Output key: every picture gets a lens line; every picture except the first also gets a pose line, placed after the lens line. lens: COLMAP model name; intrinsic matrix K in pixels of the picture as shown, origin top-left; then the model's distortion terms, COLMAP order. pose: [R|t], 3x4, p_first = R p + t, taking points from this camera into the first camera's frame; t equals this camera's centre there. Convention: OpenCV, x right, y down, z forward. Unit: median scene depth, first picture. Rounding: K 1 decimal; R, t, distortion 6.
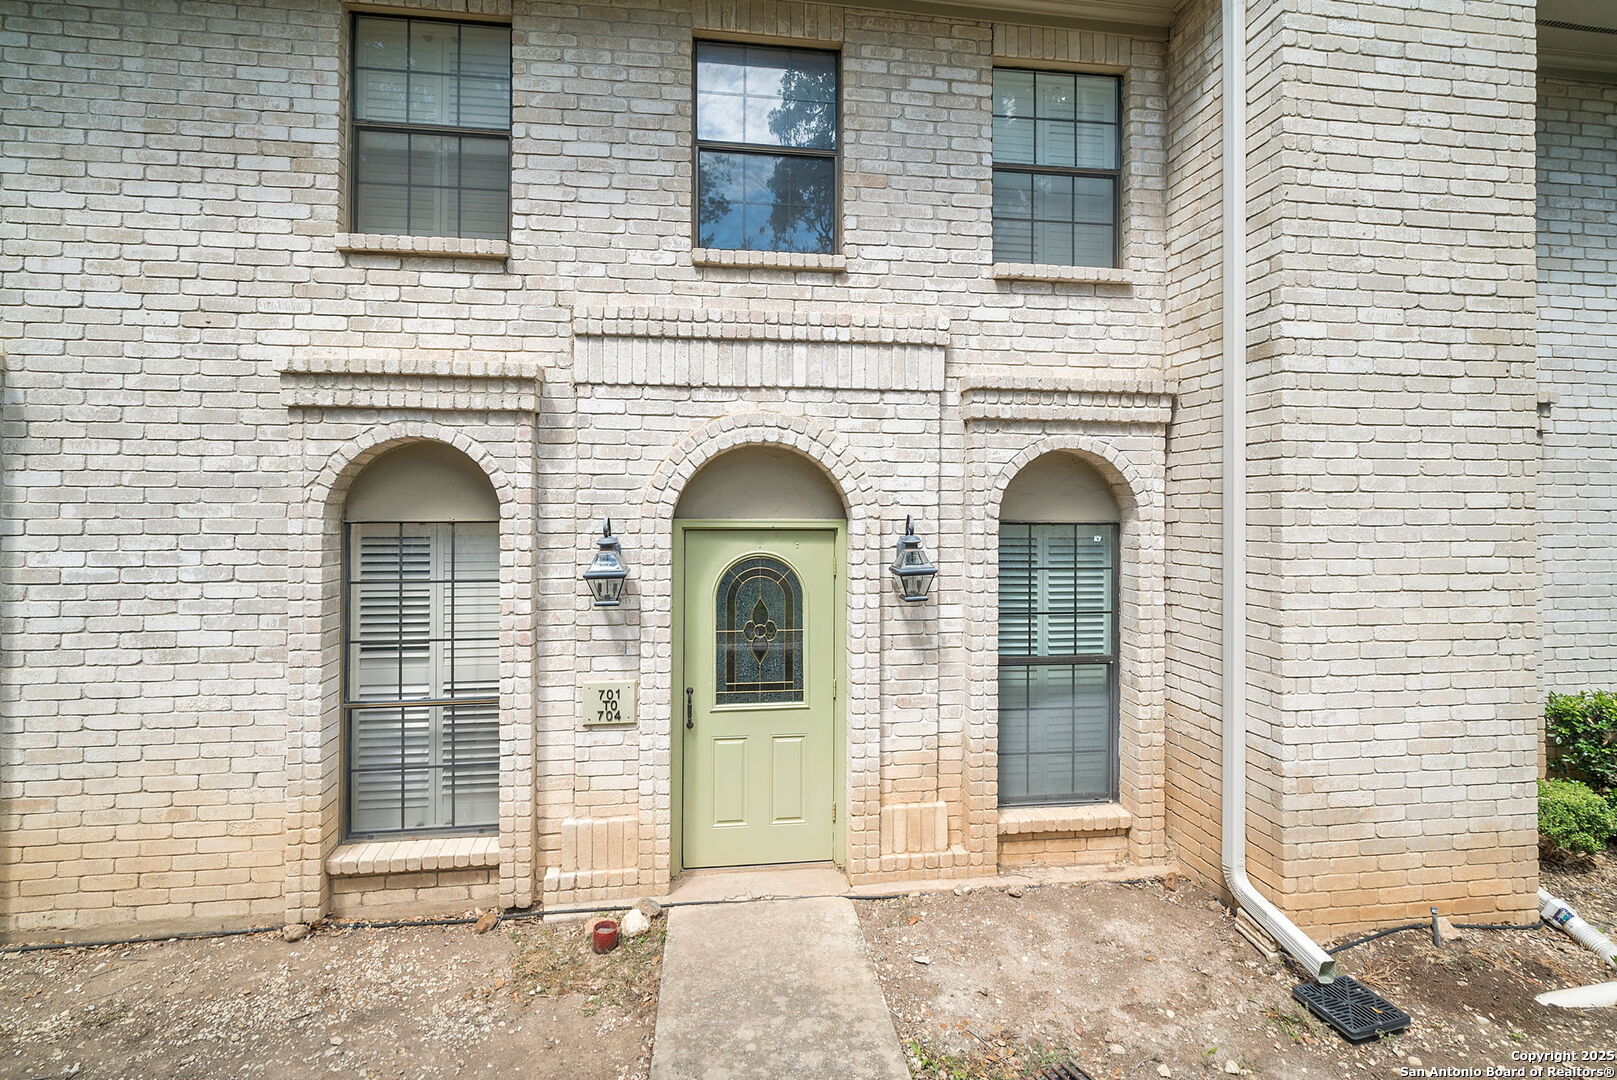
lens RADIAL K [[765.4, 0, 803.0], [0, 765.4, 492.9], [0, 0, 1]] dist [0.002067, 0.000183]
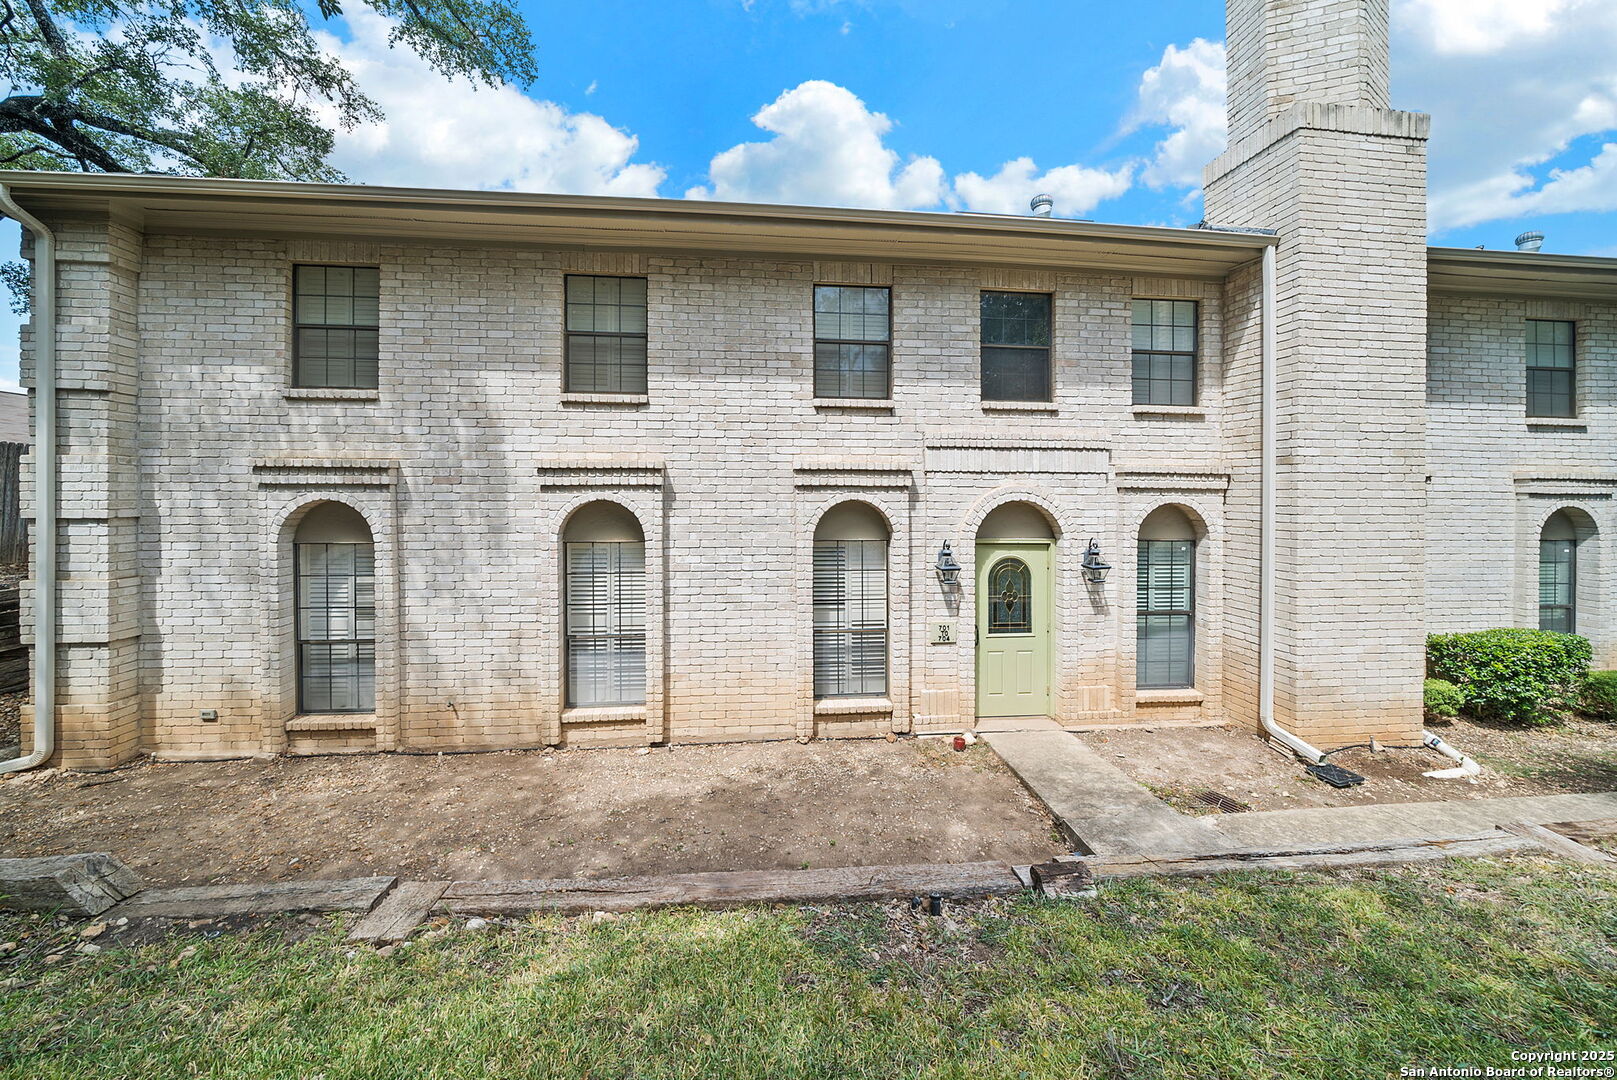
lens RADIAL K [[599.3, 0, 795.9], [0, 599.3, 482.1], [0, 0, 1]] dist [-0.003196, -0.000502]
pose [[0.999394, 0.003414, -0.034653, -0.588067], [-0.003125, 0.999960, 0.008408, -0.128563], [0.034680, -0.008295, 0.999364, -0.570570]]
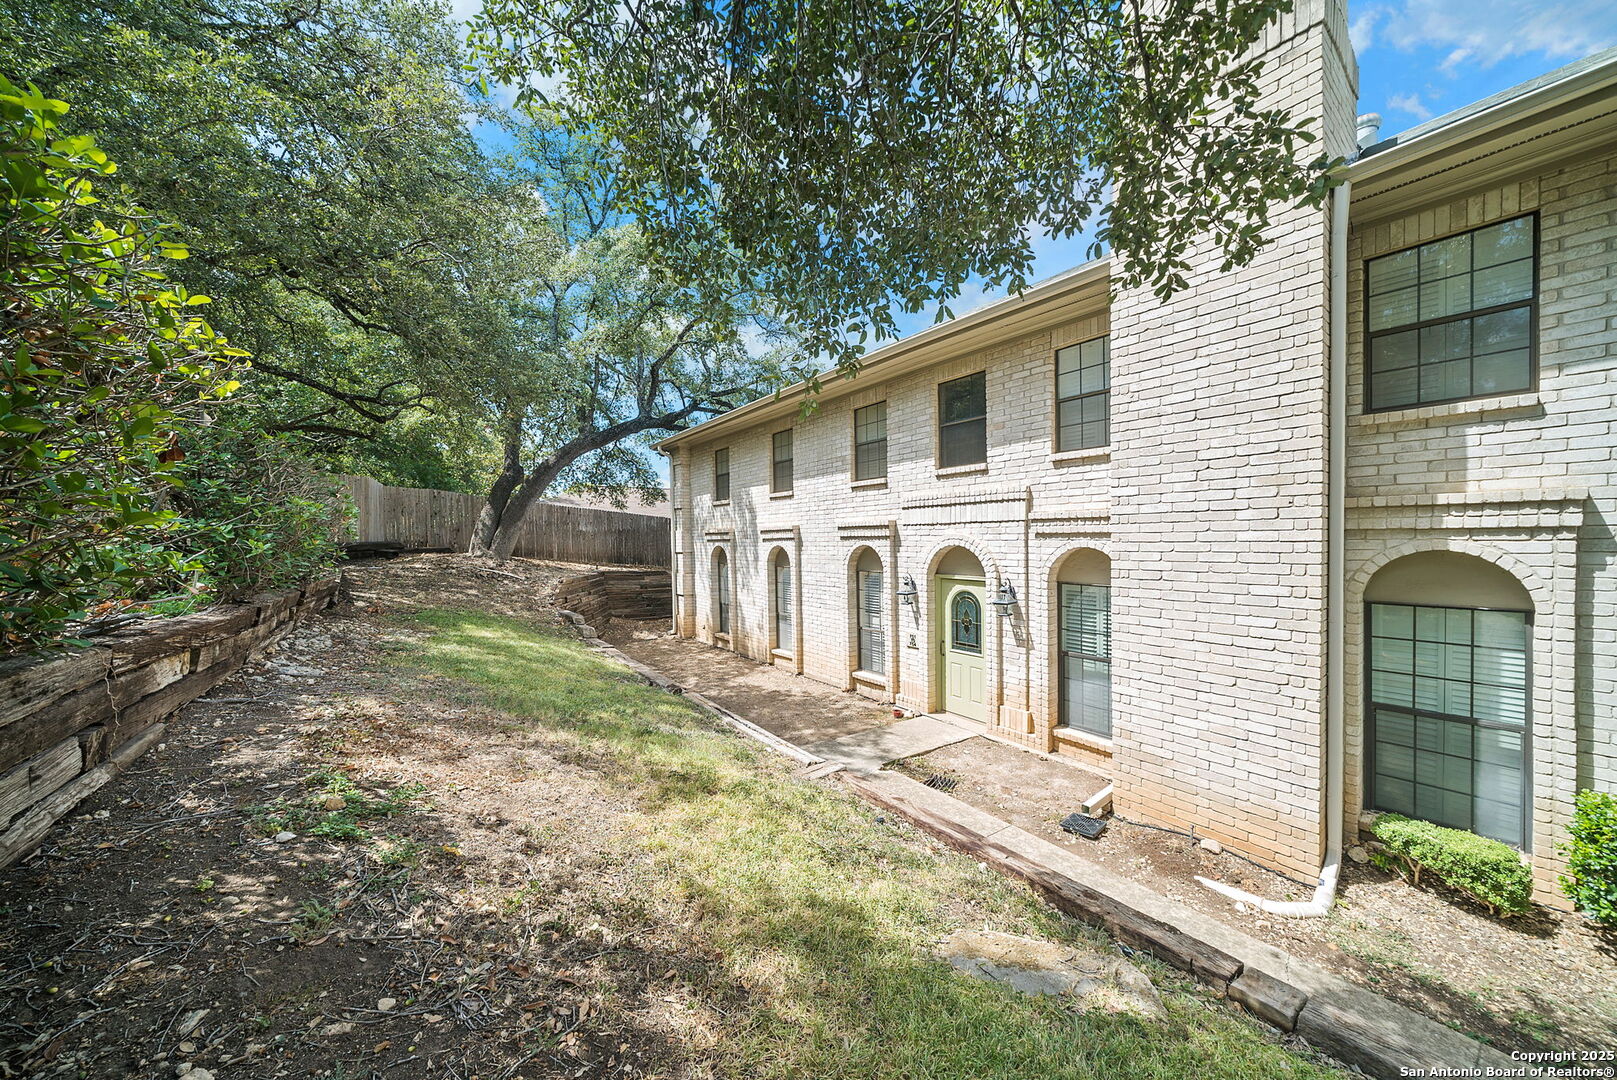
lens RADIAL K [[550.9, 0, 792.4], [0, 550.9, 542.2], [0, 0, 1]] dist [-0.000099, -0.000039]
pose [[0.459780, -0.003292, -0.888027, 1.333656], [0.032703, 0.999378, 0.013227, -0.121716], [0.887430, -0.035123, 0.459602, -0.299298]]
